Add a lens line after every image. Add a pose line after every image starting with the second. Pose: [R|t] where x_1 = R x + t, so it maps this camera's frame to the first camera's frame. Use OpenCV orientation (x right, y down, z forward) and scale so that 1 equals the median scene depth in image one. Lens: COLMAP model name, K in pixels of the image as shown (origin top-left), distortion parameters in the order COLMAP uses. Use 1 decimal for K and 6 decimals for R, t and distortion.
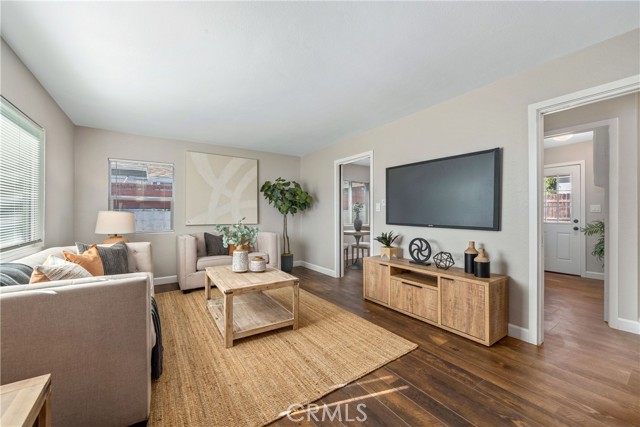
lens RADIAL K [[253.9, 0, 319.8], [0, 253.9, 210.2], [0, 0, 1]] dist [-0.001561, -0.000028]
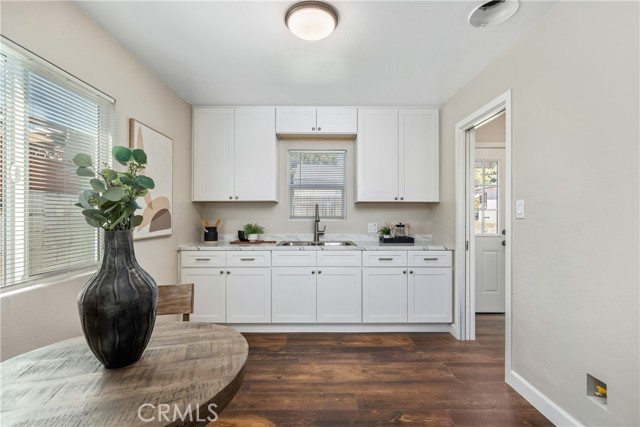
lens RADIAL K [[295.0, 0, 320.0], [0, 295.0, 213.5], [0, 0, 1]] dist [0.003942, 0.000115]
pose [[0.559479, 0.002875, 0.828840, 0.154957], [-0.006367, 0.999979, 0.000830, -0.002370], [-0.828820, -0.005741, 0.559485, 1.566205]]
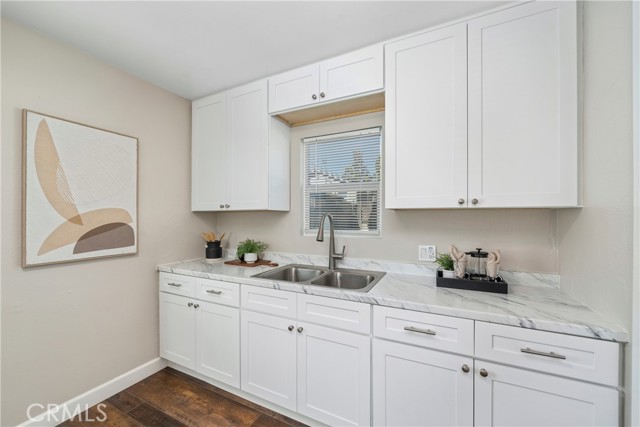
lens RADIAL K [[253.0, 0, 319.9], [0, 253.0, 215.9], [0, 0, 1]] dist [-0.002331, -0.000081]
pose [[0.872554, 0.000921, 0.488517, 0.789247], [-0.002712, 0.999992, 0.002960, -0.034227], [-0.488511, -0.003908, 0.872549, 1.668697]]
